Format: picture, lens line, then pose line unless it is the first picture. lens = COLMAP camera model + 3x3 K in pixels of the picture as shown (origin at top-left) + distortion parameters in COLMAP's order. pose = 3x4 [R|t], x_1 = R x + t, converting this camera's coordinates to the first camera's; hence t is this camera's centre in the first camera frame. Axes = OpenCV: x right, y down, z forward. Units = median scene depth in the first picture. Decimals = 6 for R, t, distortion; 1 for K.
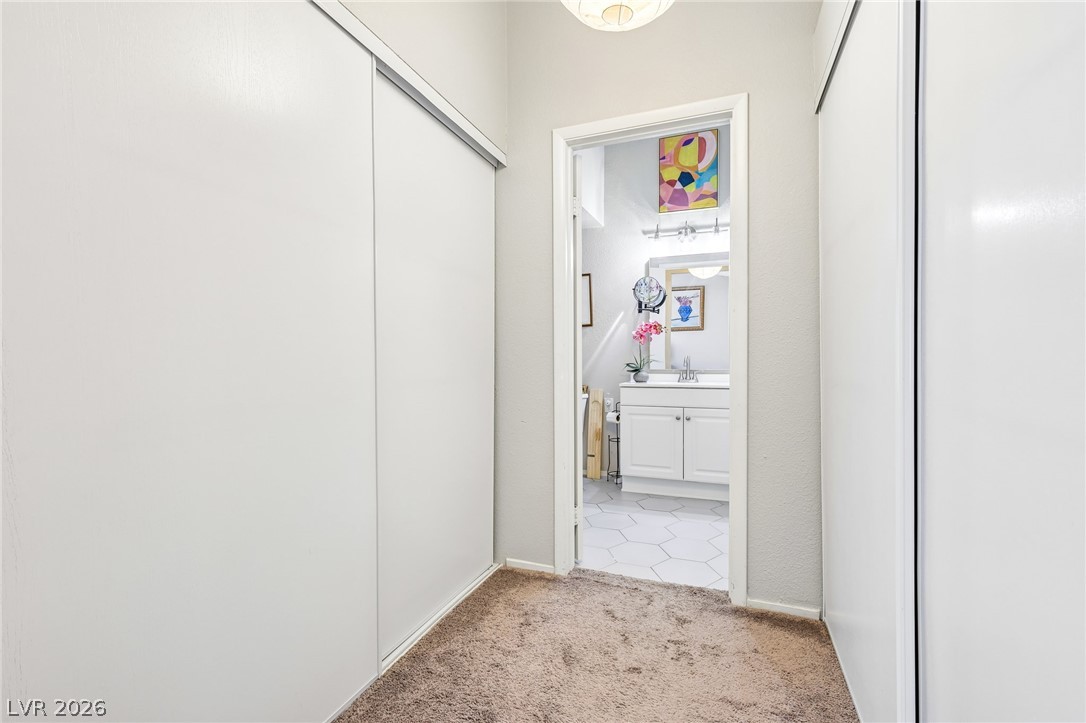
lens RADIAL K [[473.1, 0, 542.4], [0, 473.1, 355.0], [0, 0, 1]] dist [-0.000867, -0.000506]
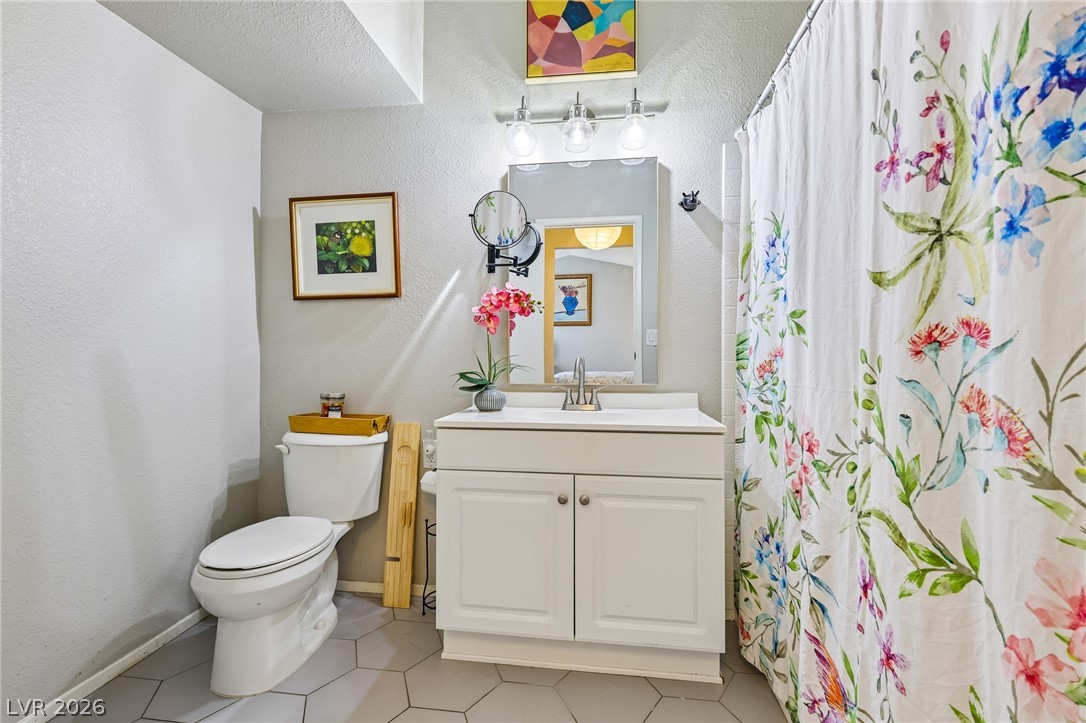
lens RADIAL K [[473.1, 0, 542.4], [0, 473.1, 355.0], [0, 0, 1]] dist [-0.000867, -0.000506]
pose [[0.972143, -0.000755, 0.234387, 0.143490], [0.000309, 0.999998, 0.001939, -0.001057], [-0.234388, -0.001812, 0.972142, 0.499671]]
